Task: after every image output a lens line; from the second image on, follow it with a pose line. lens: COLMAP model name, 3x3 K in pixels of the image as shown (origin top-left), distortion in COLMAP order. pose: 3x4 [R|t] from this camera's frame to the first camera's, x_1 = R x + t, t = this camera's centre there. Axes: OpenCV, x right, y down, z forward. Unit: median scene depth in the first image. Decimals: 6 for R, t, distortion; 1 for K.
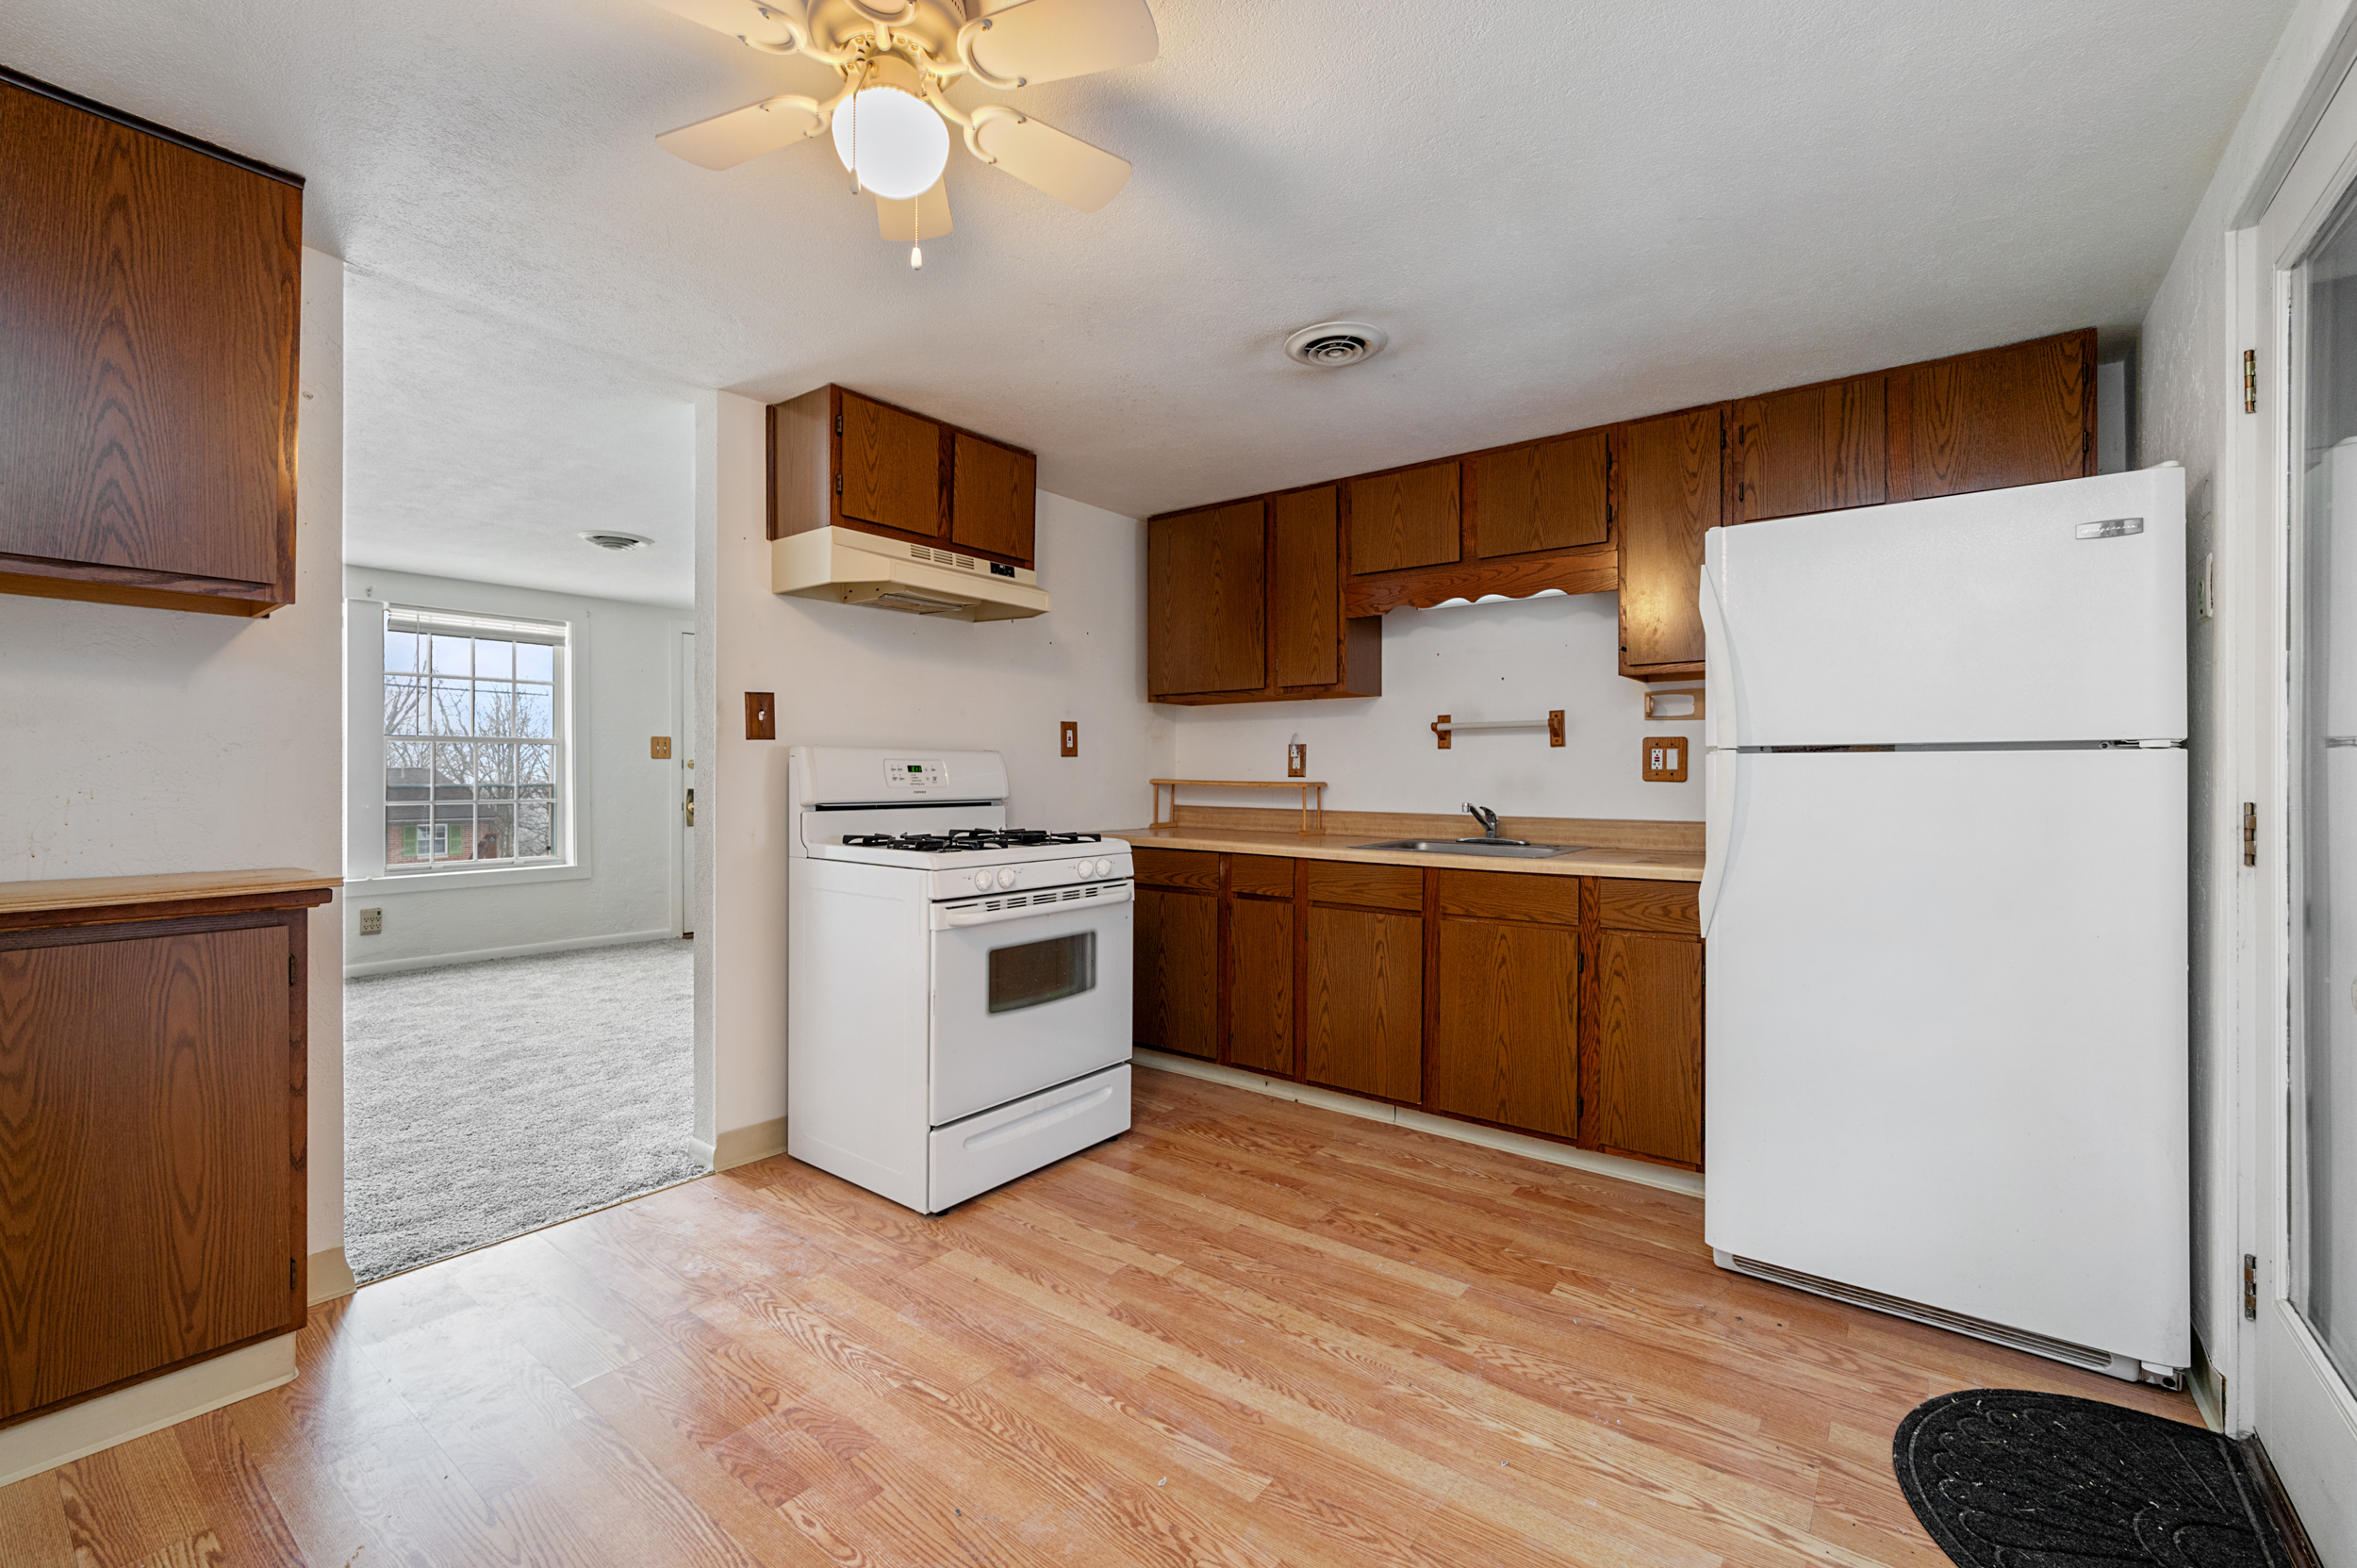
lens RADIAL K [[989.7, 0, 1169.4], [0, 989.7, 779.6], [0, 0, 1]] dist [-0.001205, -0.000240]
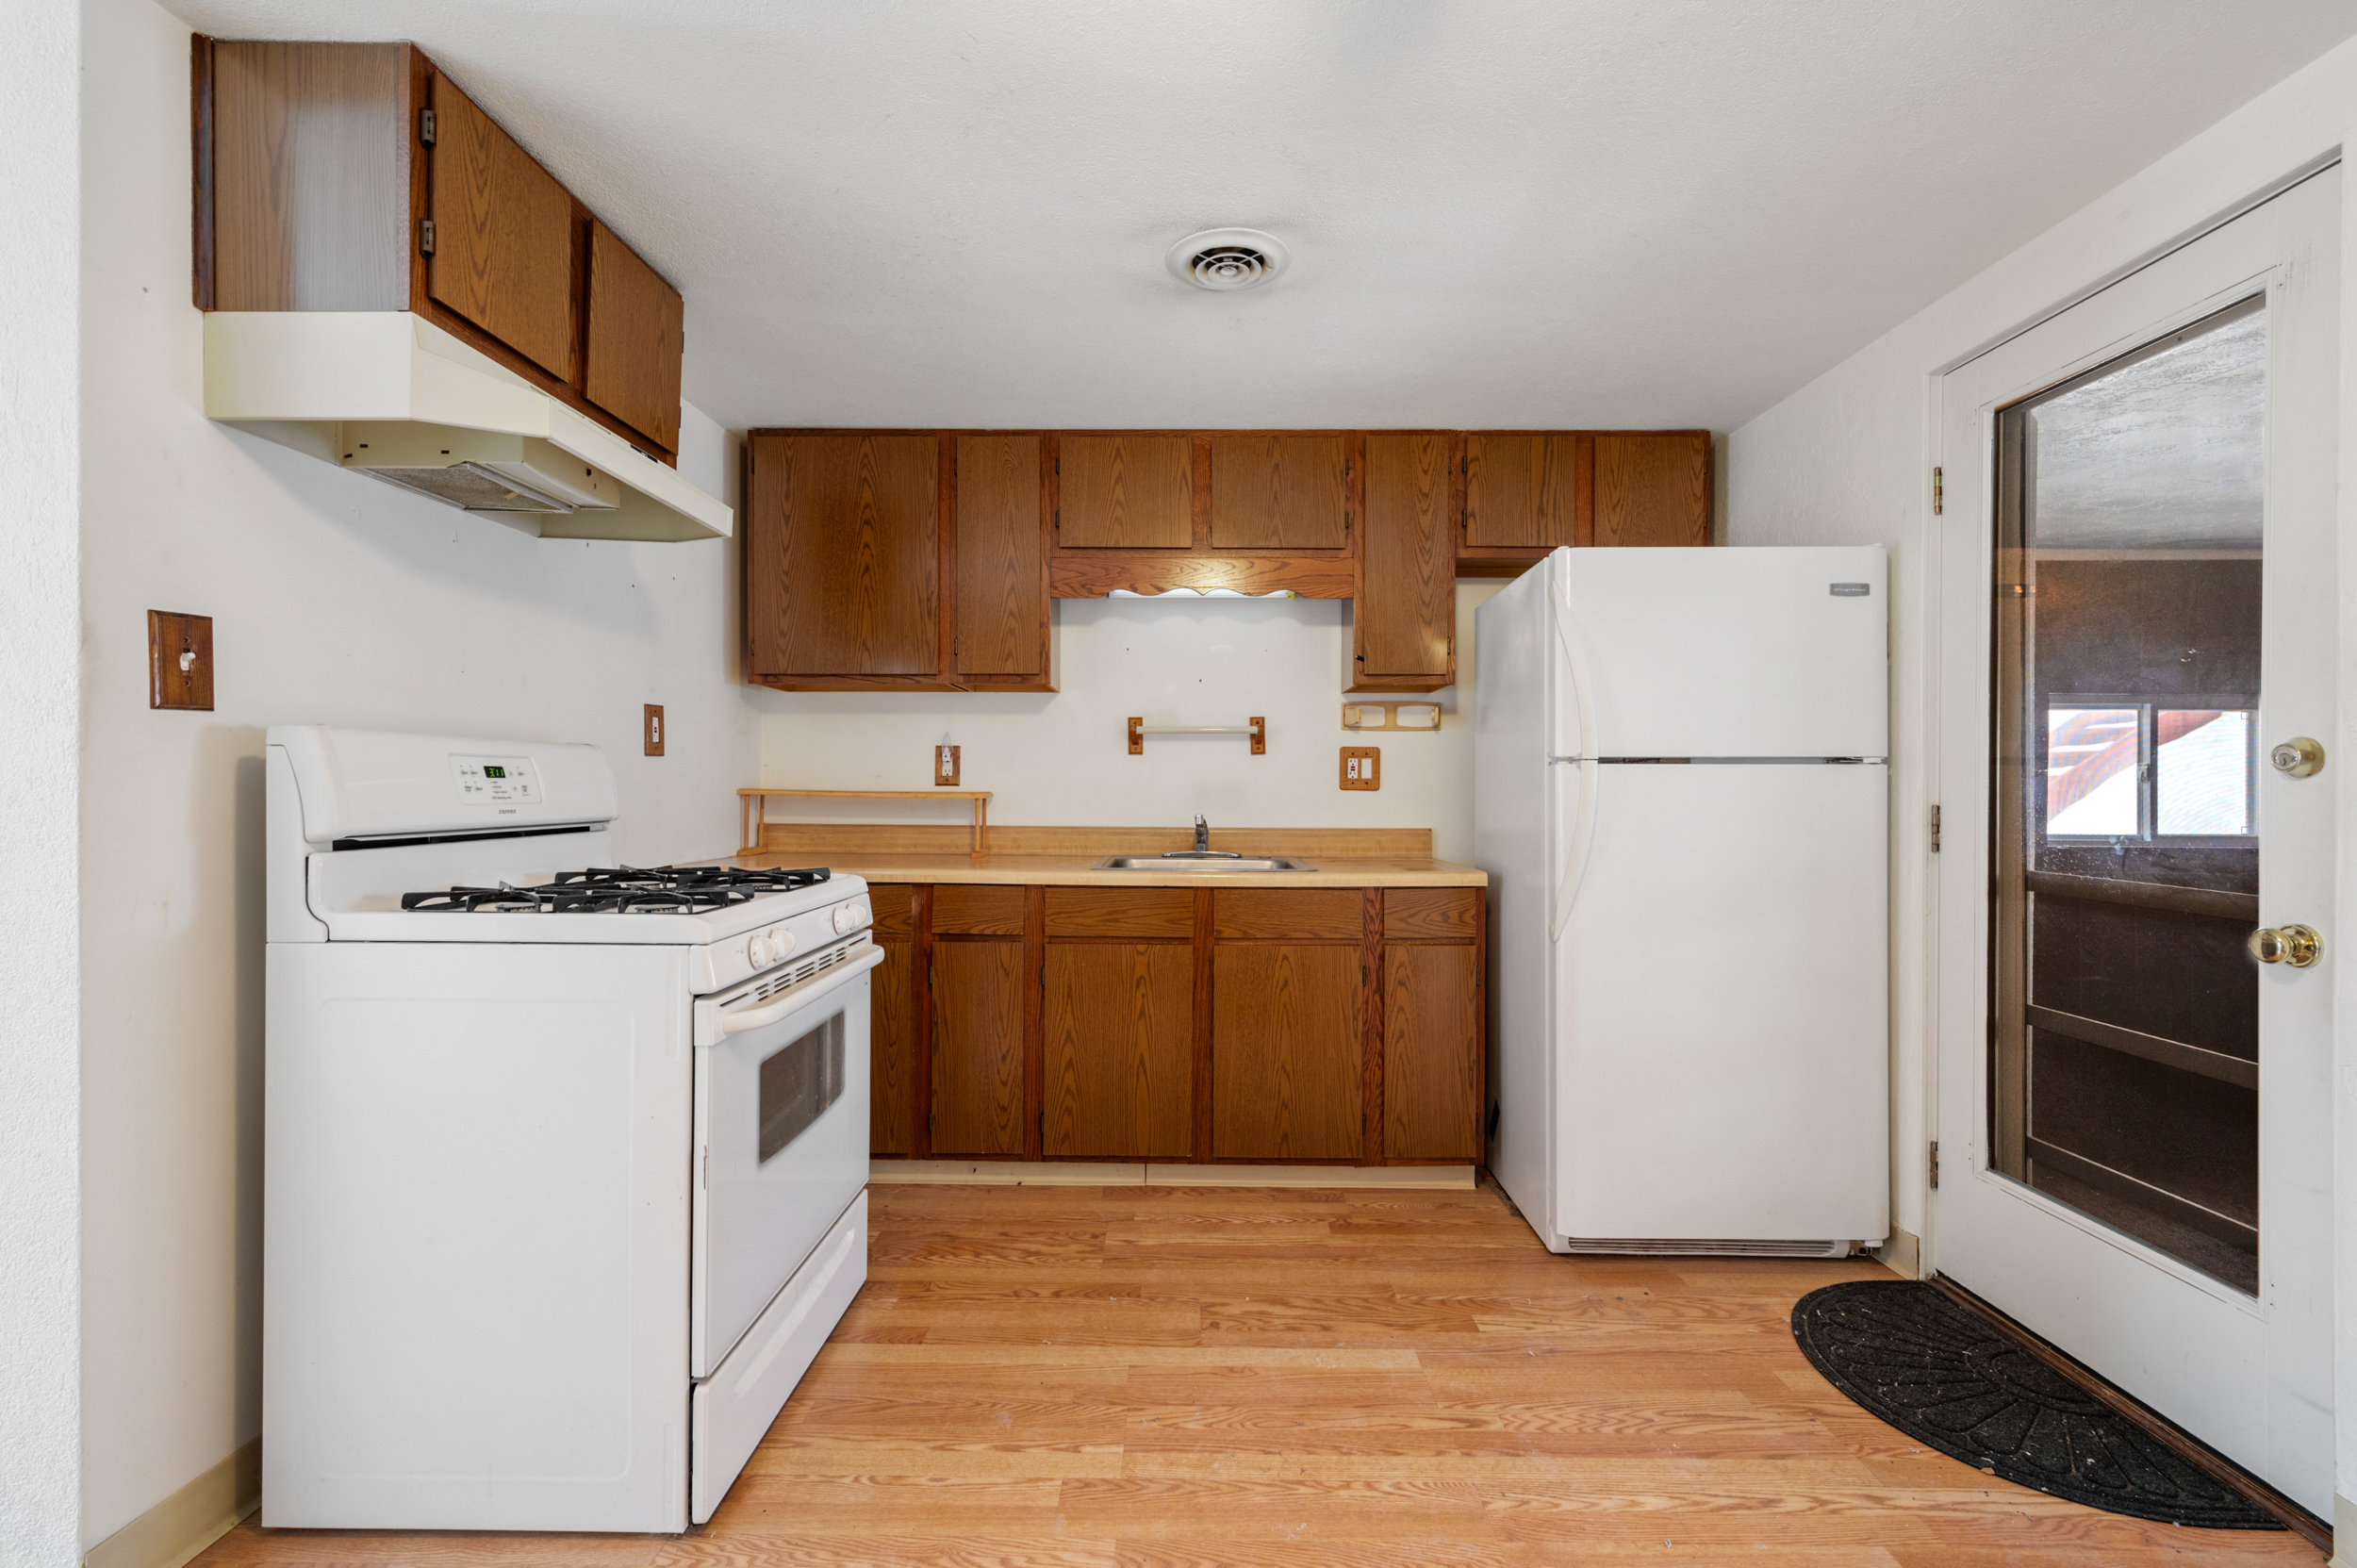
lens RADIAL K [[1029.9, 0, 1181.0], [0, 1029.9, 792.6], [0, 0, 1]] dist [0.002382, -0.000044]
pose [[0.795975, -0.004051, 0.605315, -0.332270], [0.001370, 0.999987, 0.004890, -0.001157], [-0.605327, -0.003062, 0.795971, 0.294279]]
